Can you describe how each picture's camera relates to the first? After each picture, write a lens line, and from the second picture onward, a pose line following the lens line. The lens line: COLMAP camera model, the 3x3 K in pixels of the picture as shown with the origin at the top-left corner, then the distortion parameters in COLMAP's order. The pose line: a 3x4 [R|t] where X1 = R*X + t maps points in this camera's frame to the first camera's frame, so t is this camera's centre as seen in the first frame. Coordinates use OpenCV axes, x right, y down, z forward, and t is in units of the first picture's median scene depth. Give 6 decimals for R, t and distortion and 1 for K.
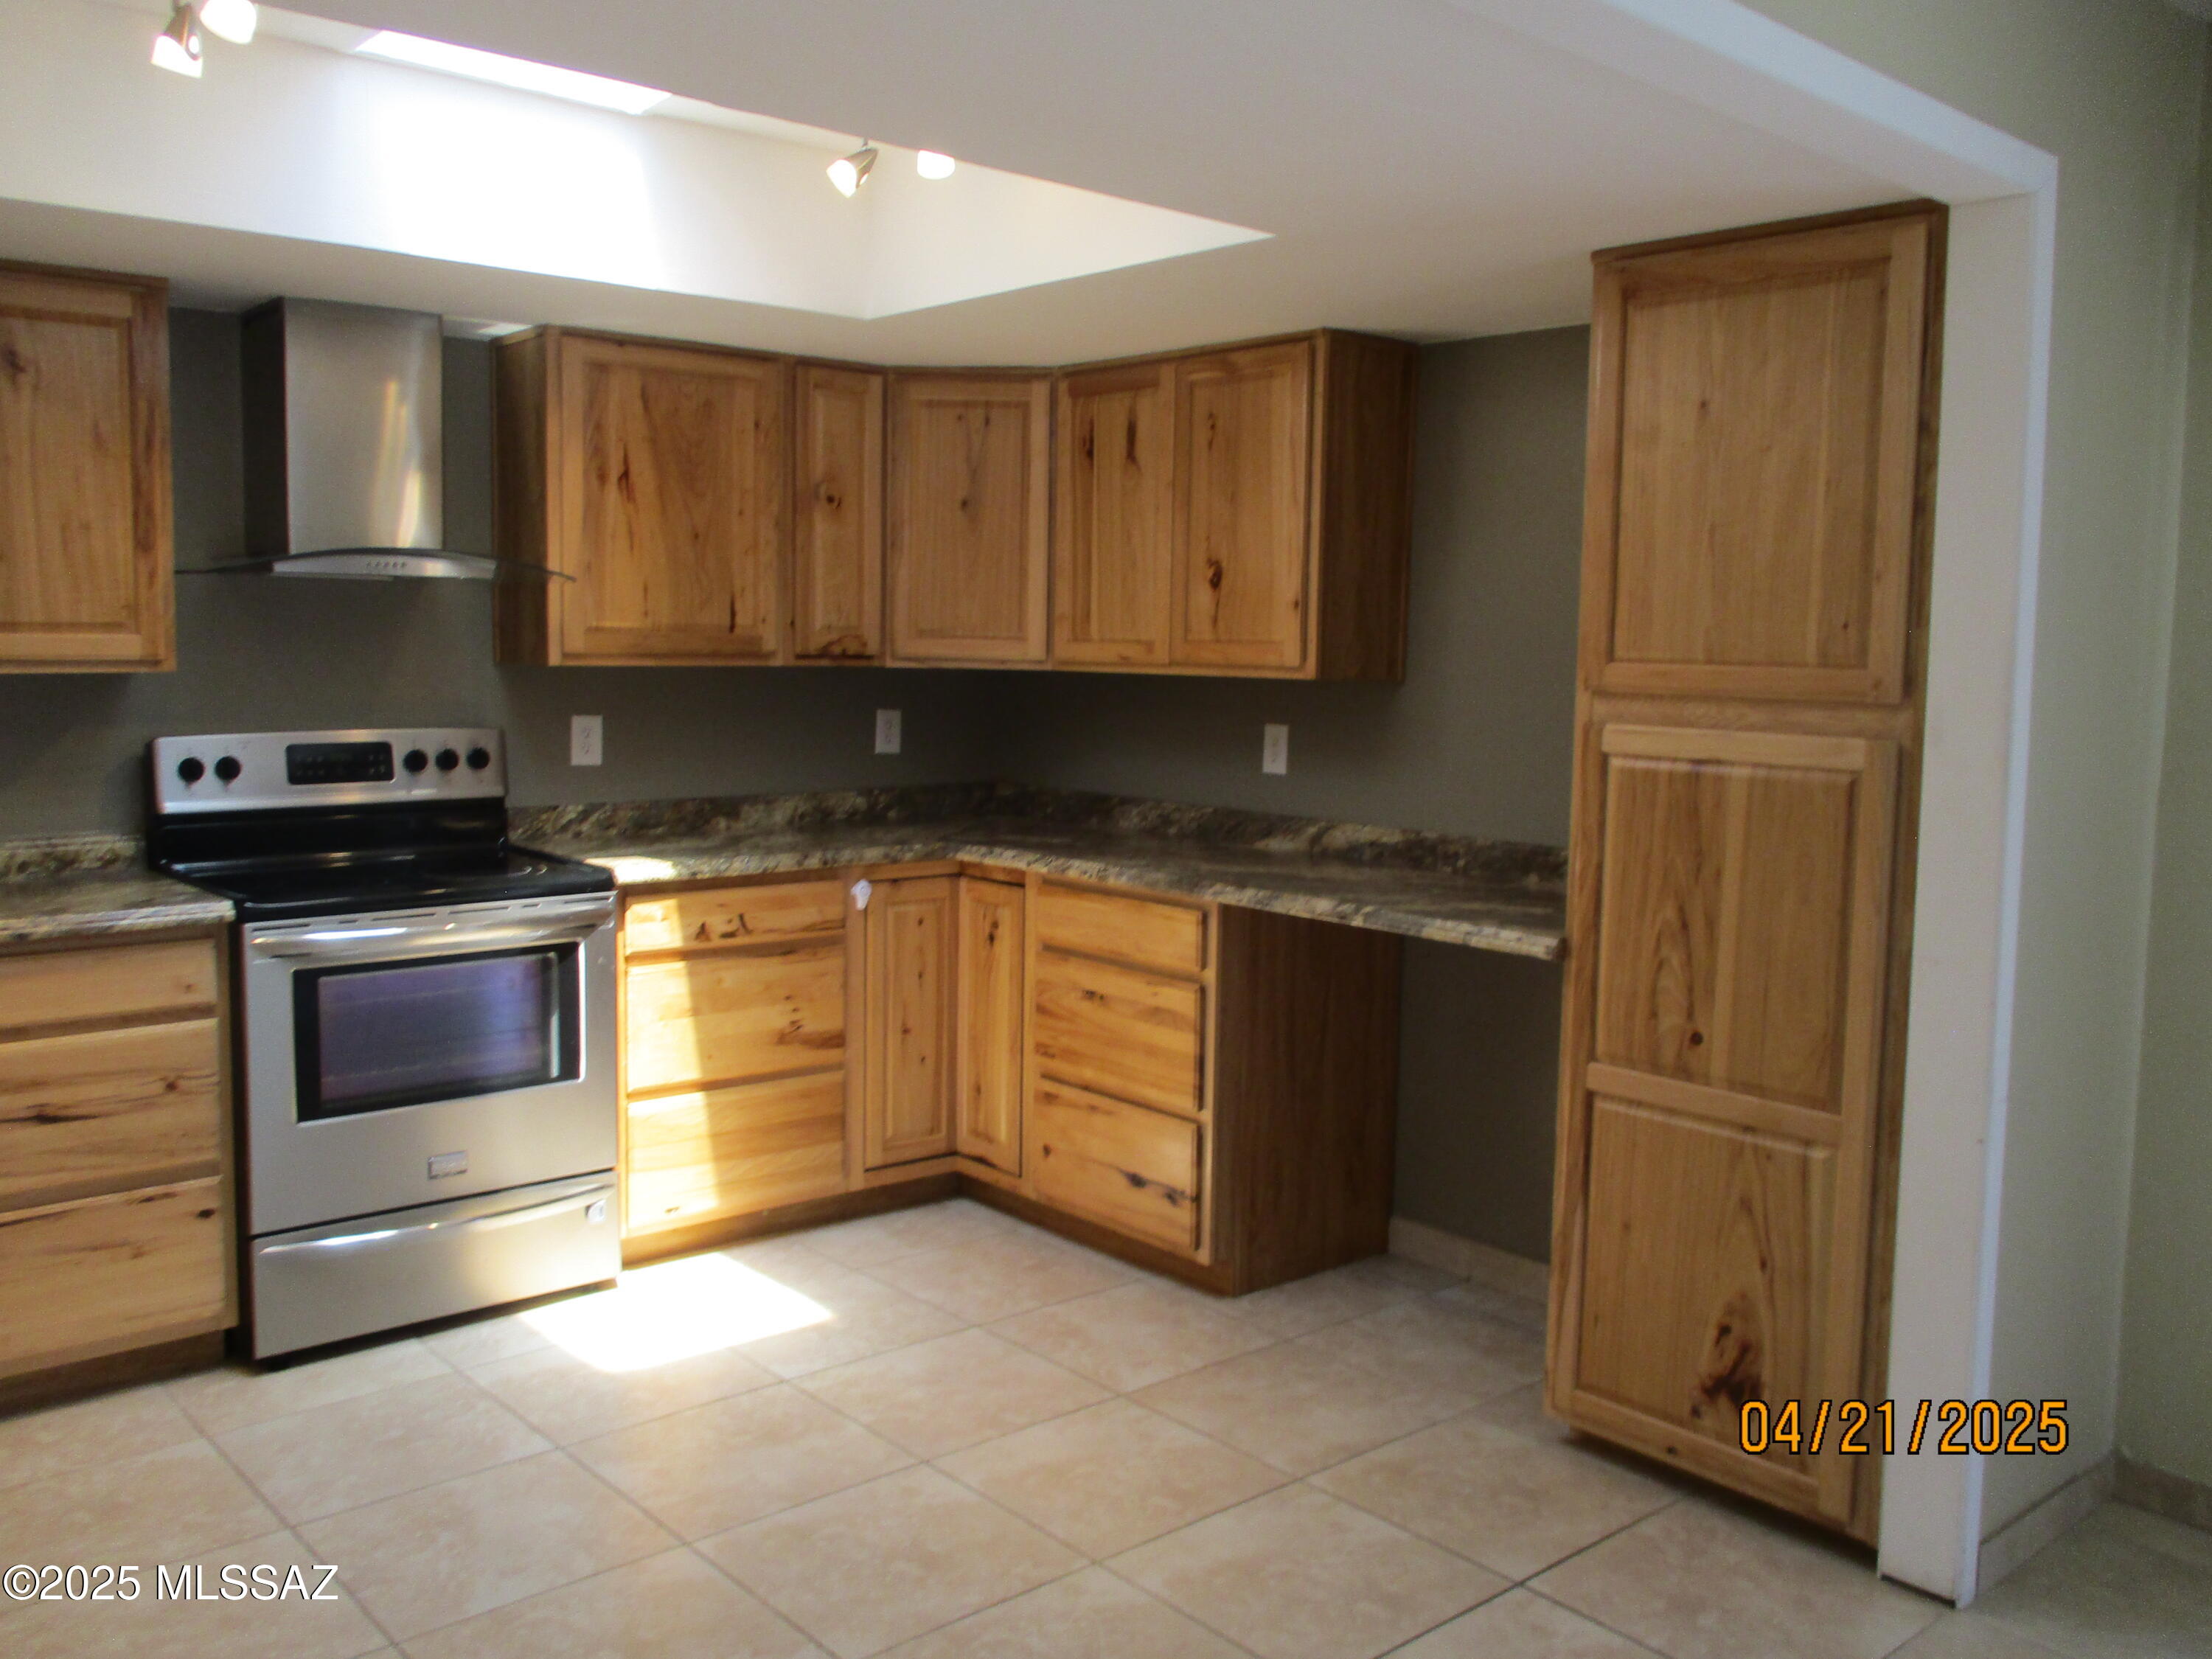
lens RADIAL K [[1869.2, 0, 1106.4], [0, 1869.2, 808.5], [0, 0, 1]] dist [-0.016611, 0.008837]
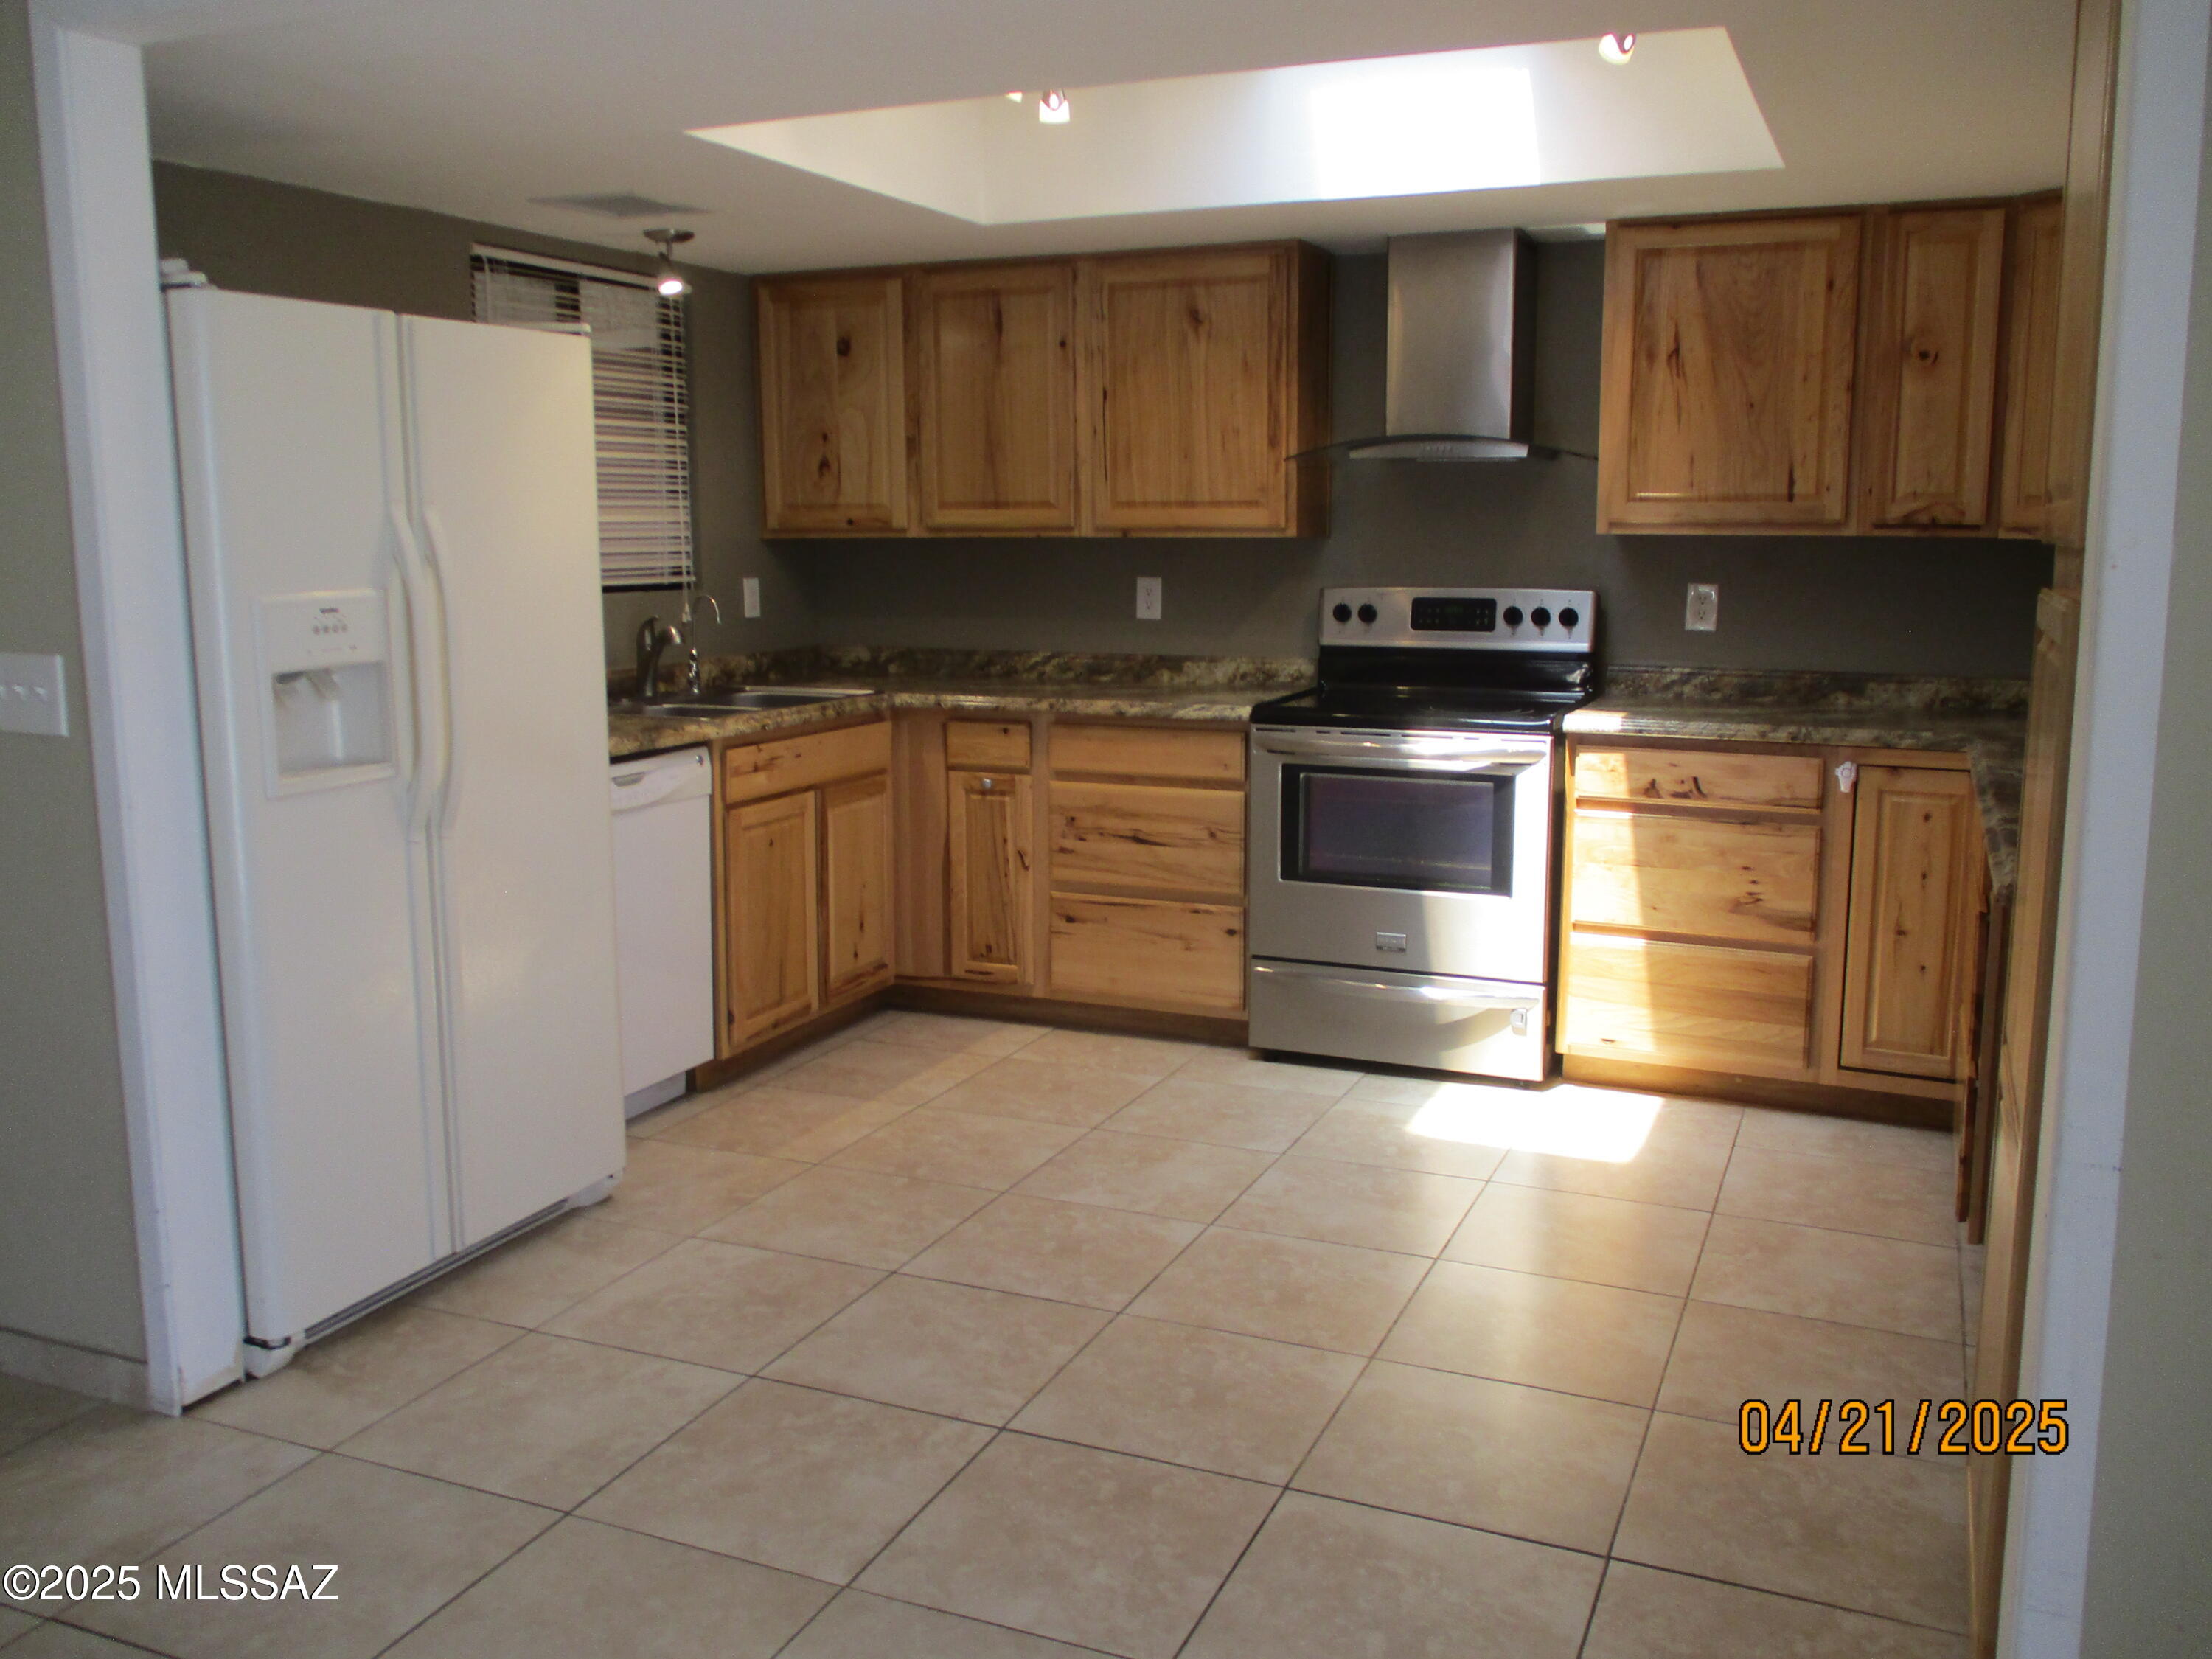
lens RADIAL K [[1869.2, 0, 1110.1], [0, 1869.2, 806.1], [0, 0, 1]] dist [-0.016611, 0.008837]
pose [[0.429120, 0.125829, -0.894440, 0.589134], [-0.077556, 0.991725, 0.102306, -0.007617], [0.899912, 0.025468, 0.435328, 0.265765]]
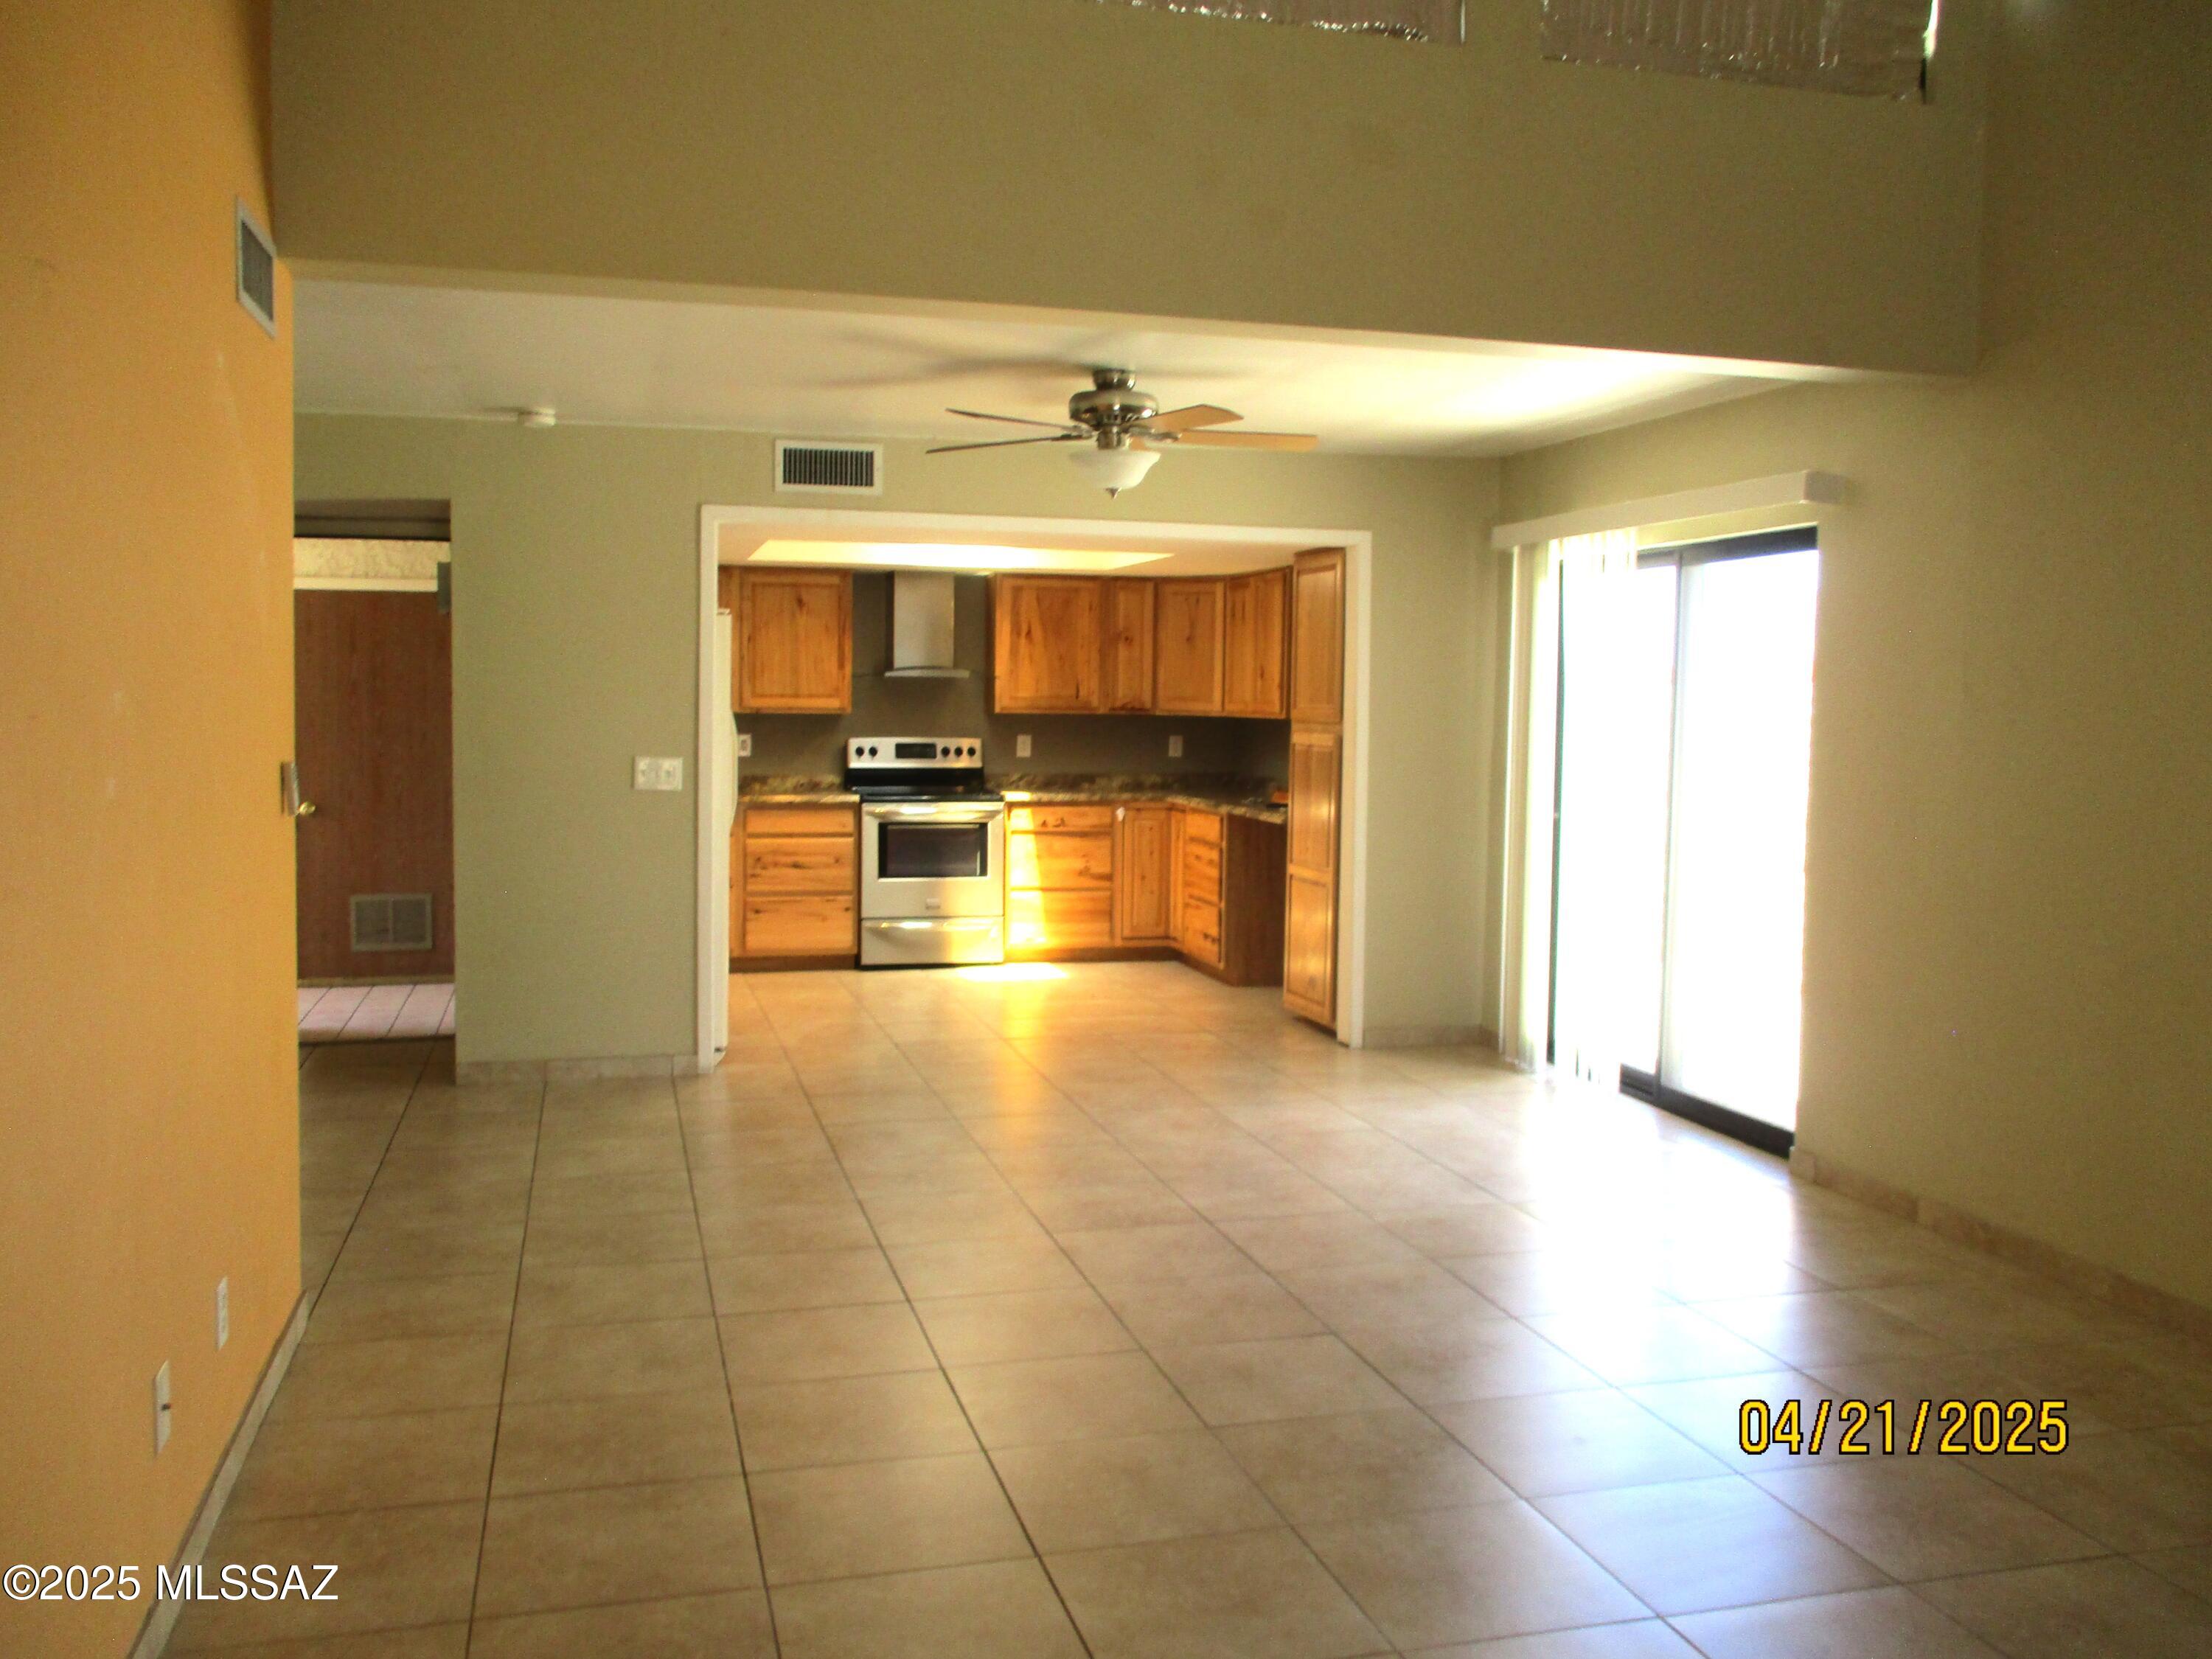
lens RADIAL K [[1869.2, 0, 1094.0], [0, 1869.2, 846.1], [0, 0, 1]] dist [-0.016611, 0.008837]
pose [[0.896960, 0.033209, -0.440863, 0.890218], [-0.041559, 0.999093, -0.009295, 0.113627], [0.440155, 0.026659, 0.897526, -1.111308]]
